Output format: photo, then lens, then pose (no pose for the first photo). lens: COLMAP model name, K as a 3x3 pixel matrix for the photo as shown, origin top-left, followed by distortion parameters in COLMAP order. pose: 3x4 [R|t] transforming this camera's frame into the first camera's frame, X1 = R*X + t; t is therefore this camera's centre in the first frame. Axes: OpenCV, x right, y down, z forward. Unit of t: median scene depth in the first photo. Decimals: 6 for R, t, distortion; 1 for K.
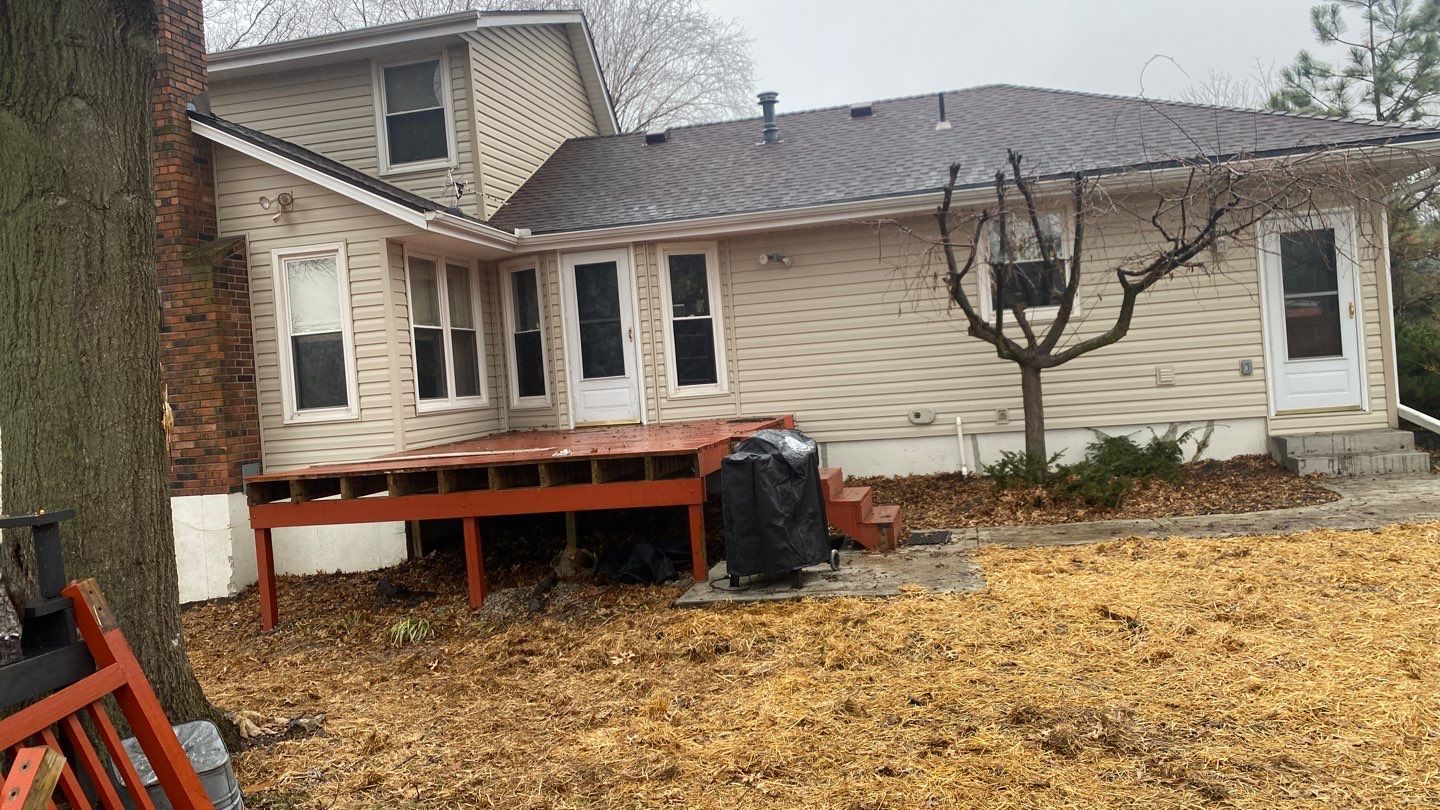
lens RADIAL K [[1083.8, 0, 711.8], [0, 1083.8, 395.6], [0, 0, 1]] dist [0.053784, -0.085846]
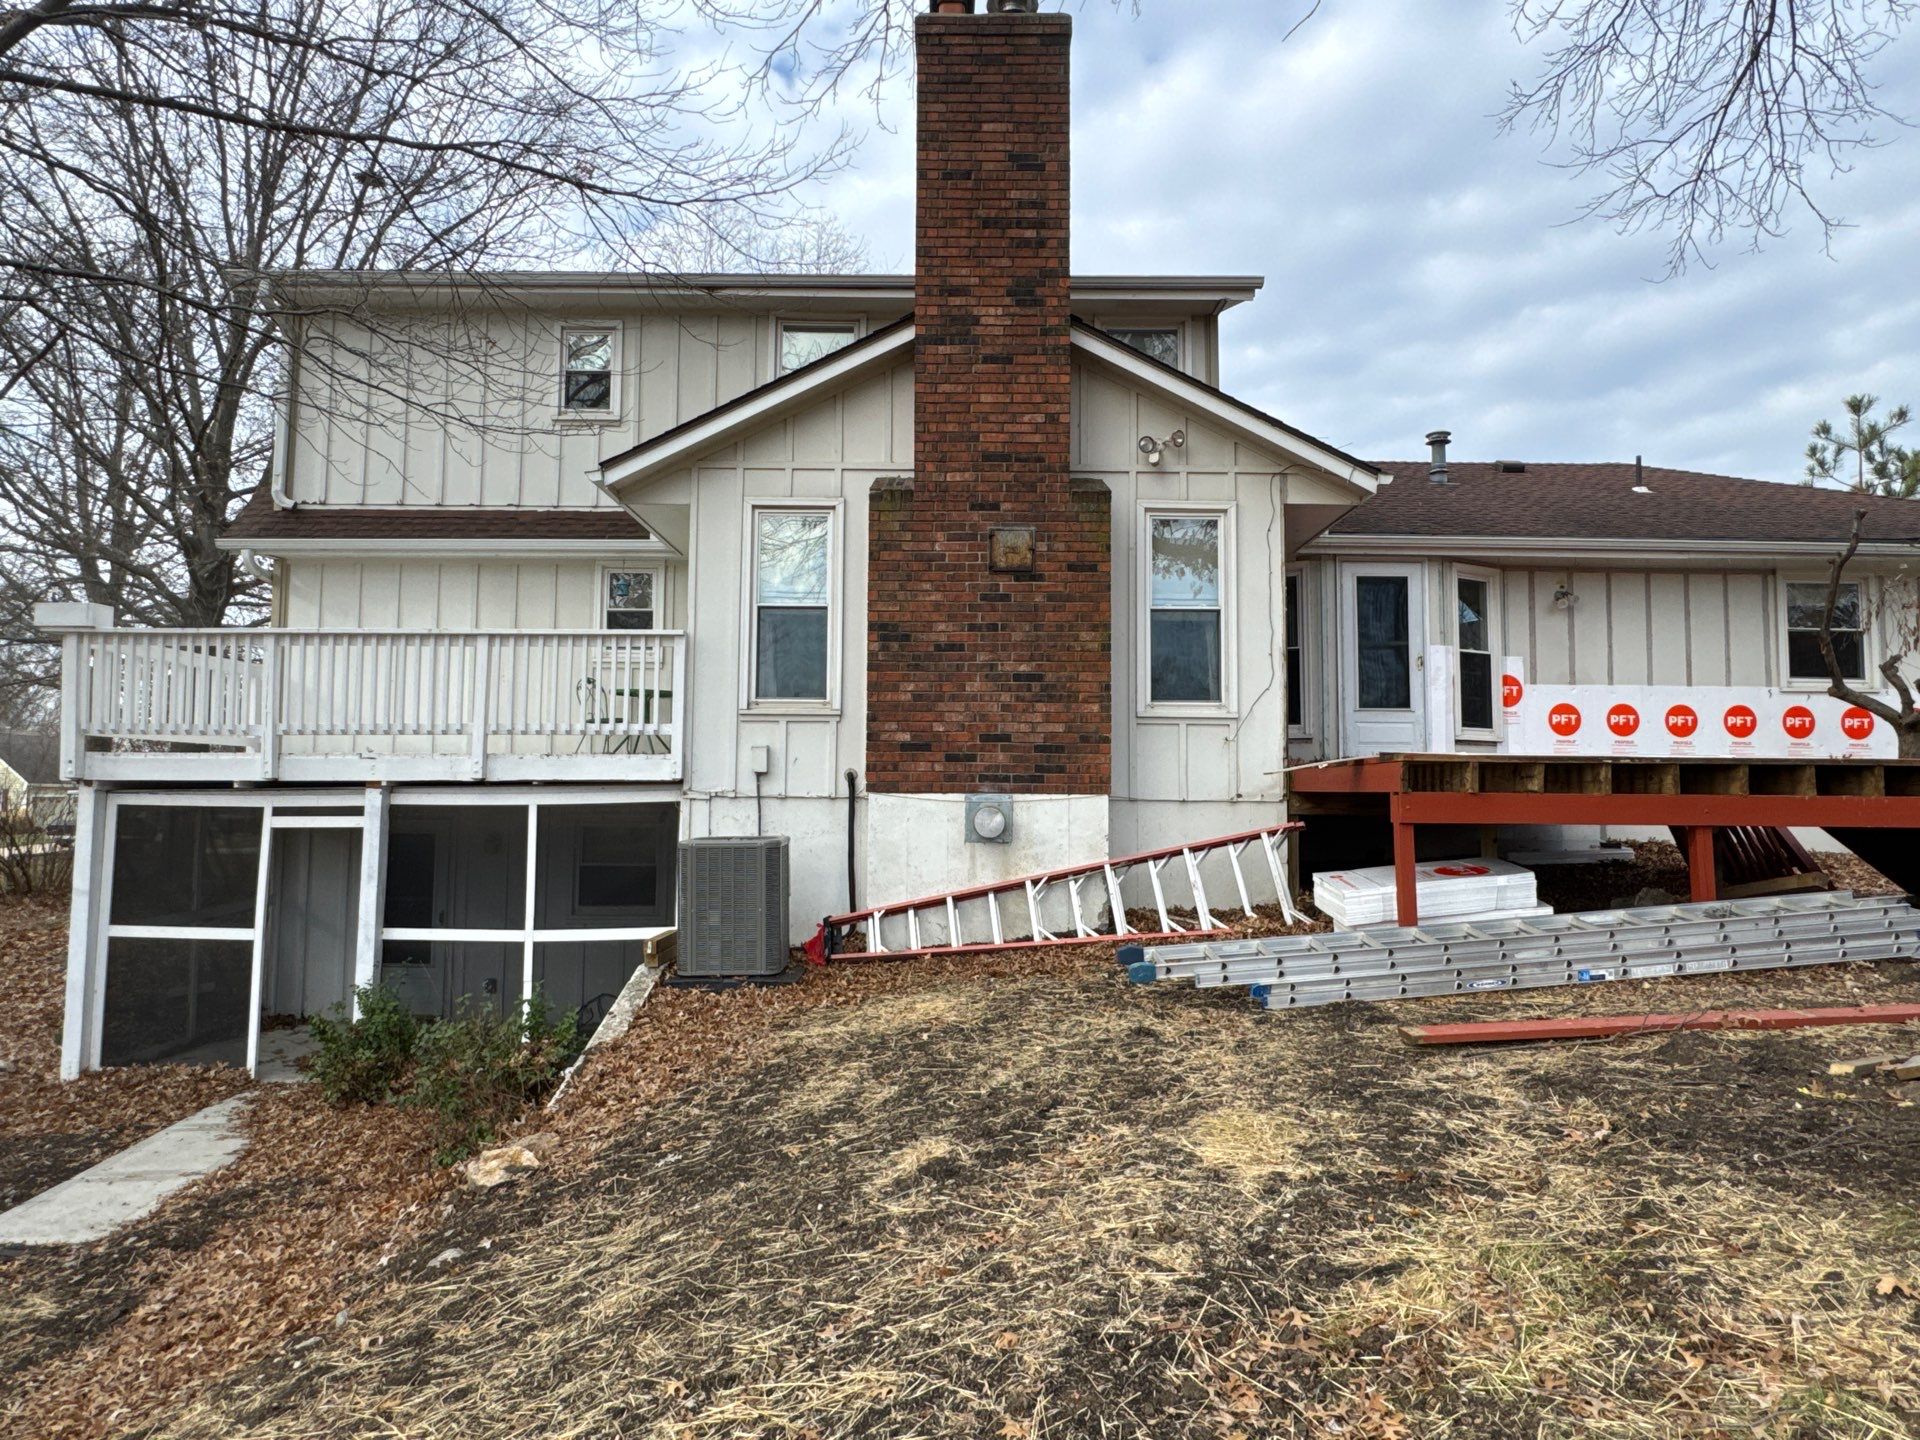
lens RADIAL K [[1125.5, 0, 958.5], [0, 1125.5, 724.5], [0, 0, 1]] dist [-0.001257, 0.001579]
pose [[0.971820, 0.097696, 0.214528, -0.687227], [-0.079786, 0.992683, -0.090636, 0.115357], [-0.221813, 0.070965, 0.972503, 0.232673]]
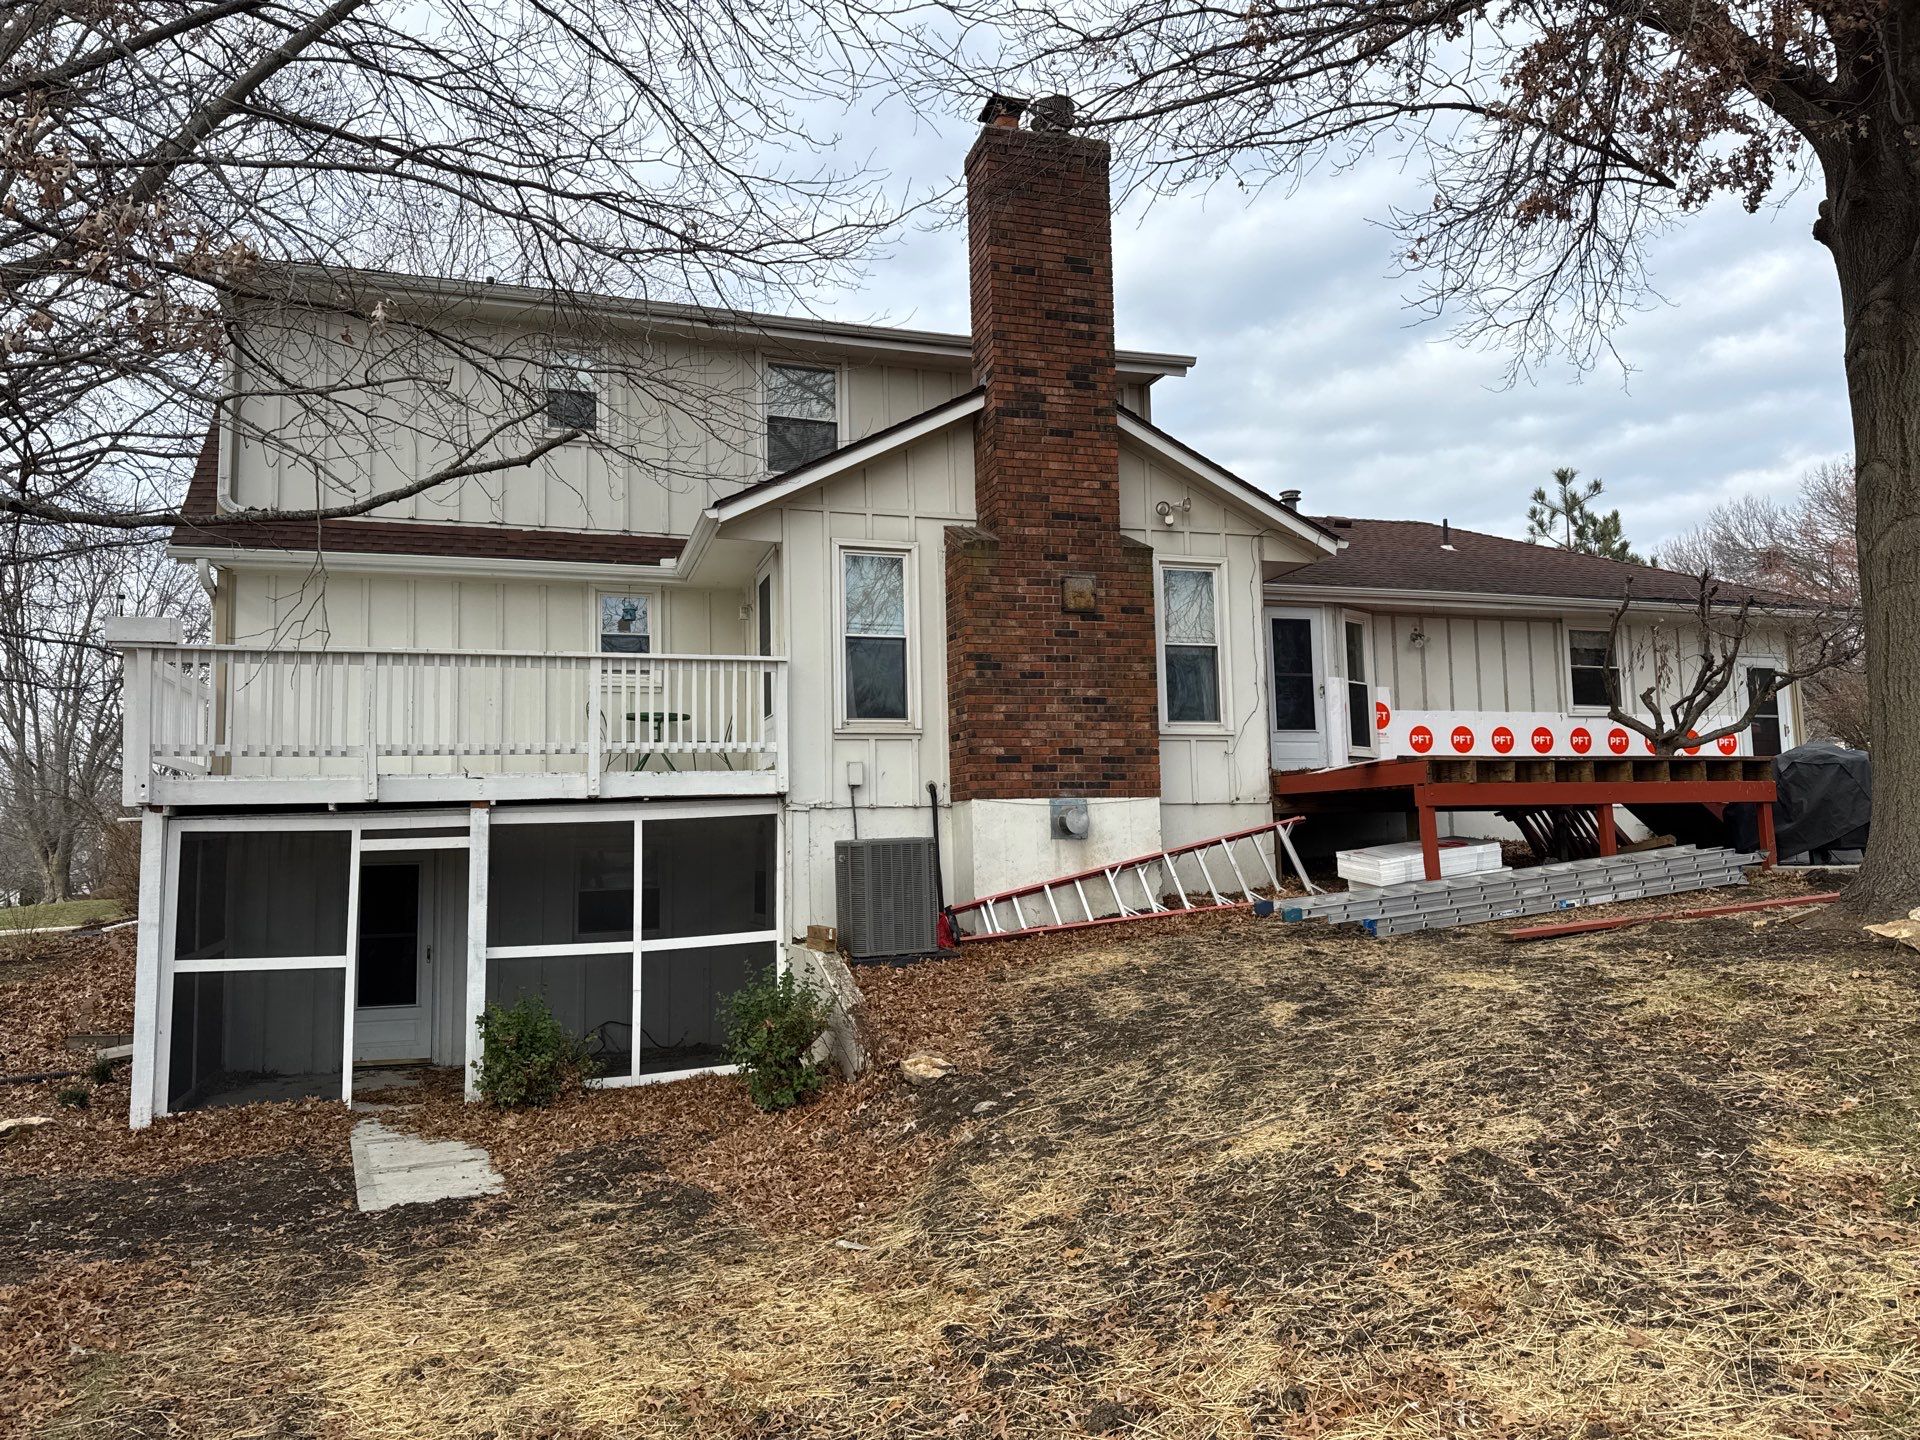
lens RADIAL K [[1321.3, 0, 964.1], [0, 1321.3, 728.1], [0, 0, 1]] dist [0.159158, -0.243942]
pose [[0.857800, 0.102255, 0.503709, -1.113345], [-0.036452, 0.989646, -0.138824, 0.186380], [-0.512689, 0.100722, 0.852646, 0.099422]]
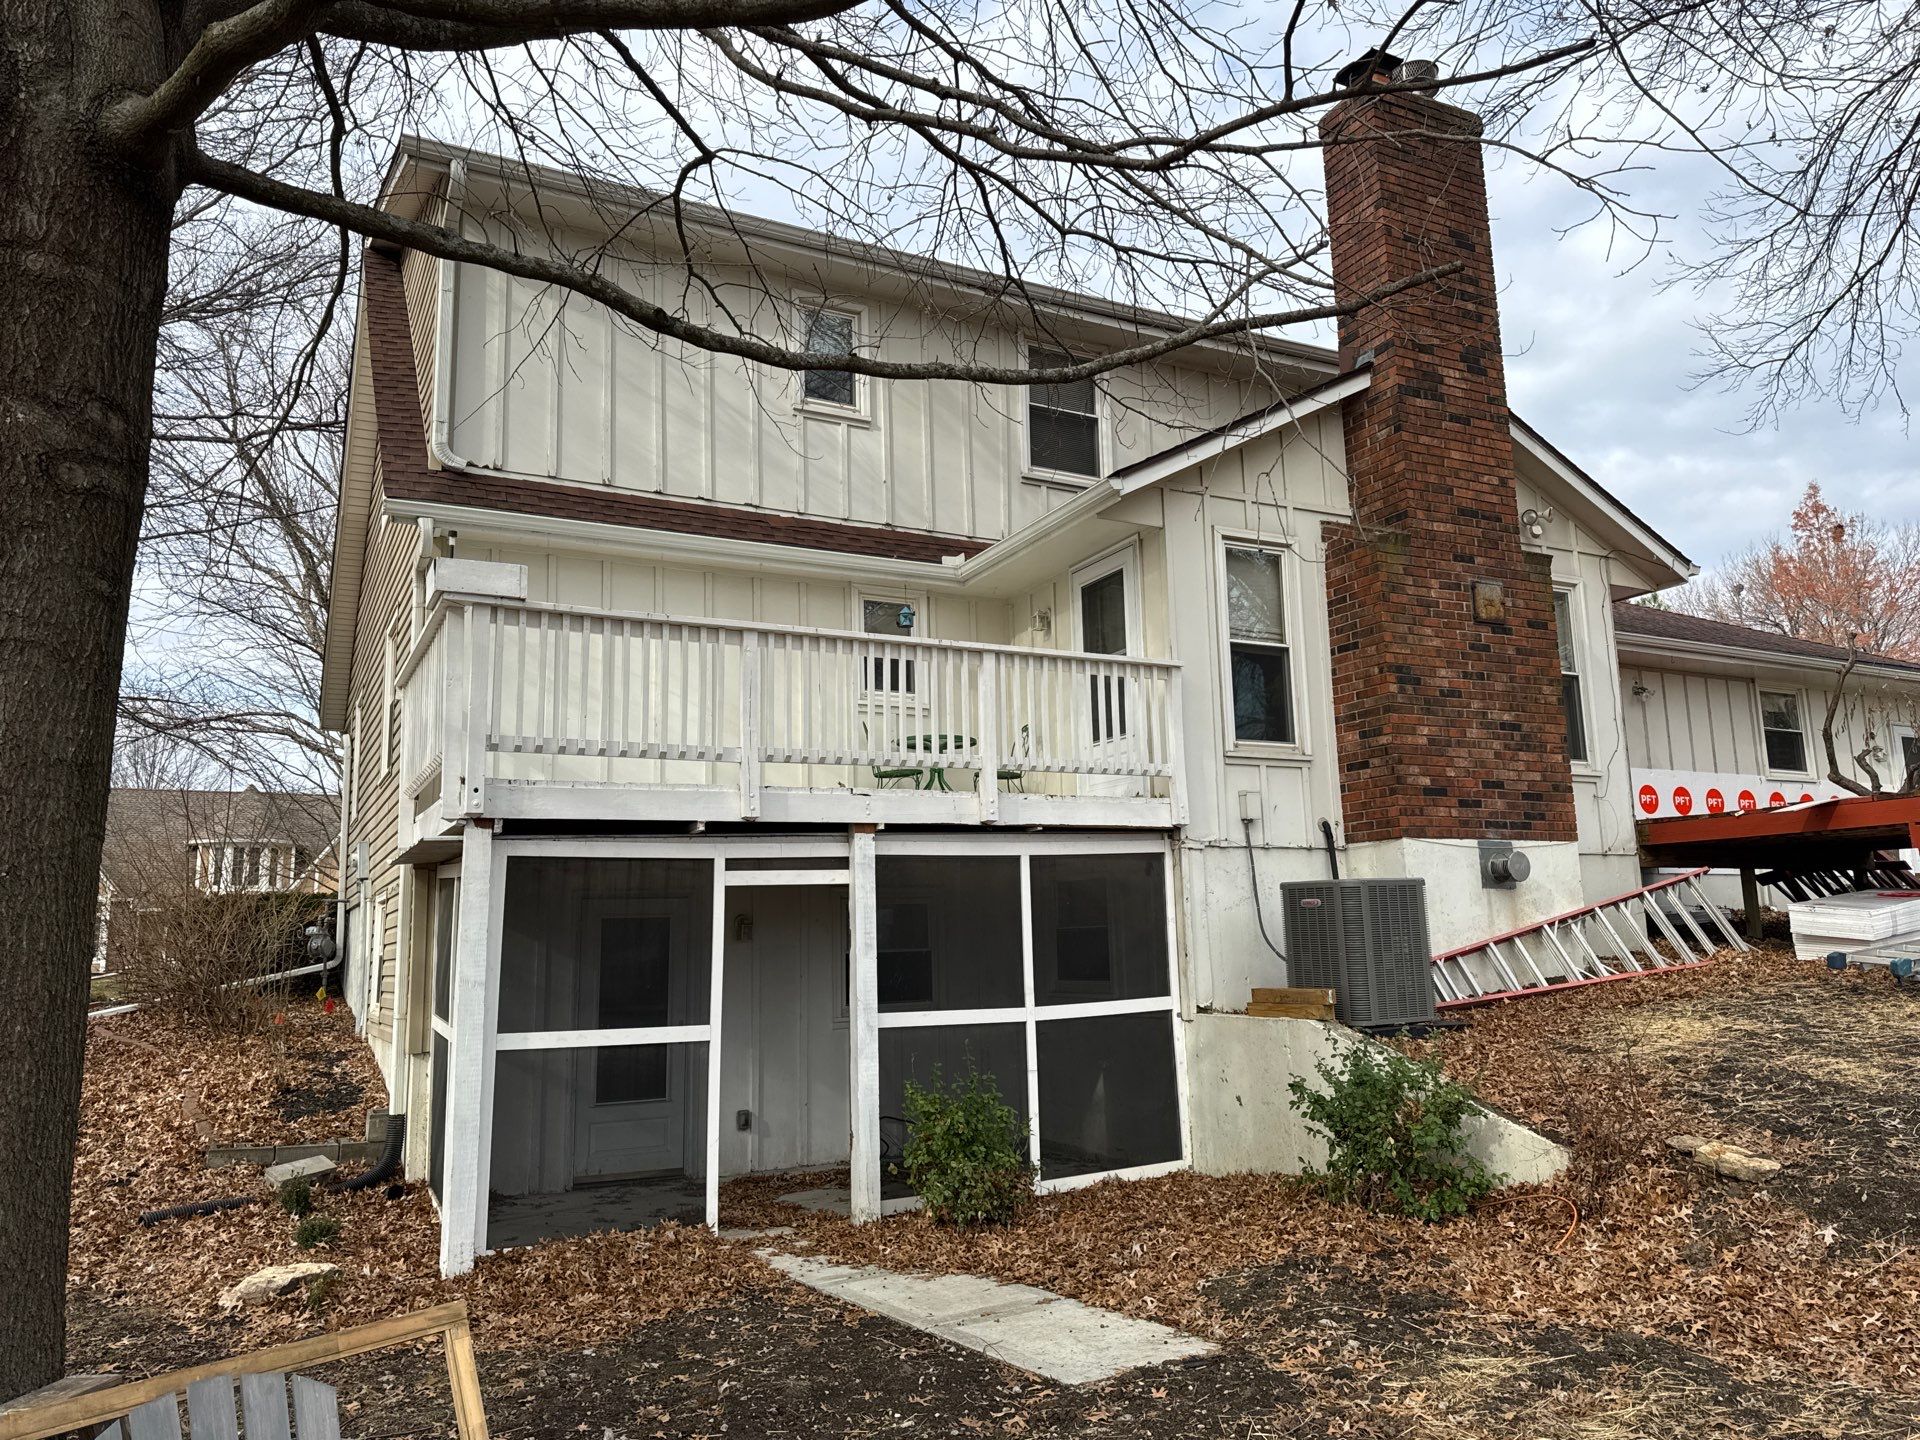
lens RADIAL K [[1328.3, 0, 959.8], [0, 1328.3, 726.5], [0, 0, 1]] dist [0.123952, -0.197247]
pose [[0.769425, 0.160783, 0.618170, -1.353561], [-0.027540, 0.975251, -0.219379, 0.226549], [-0.638143, 0.151771, 0.754810, 0.500362]]
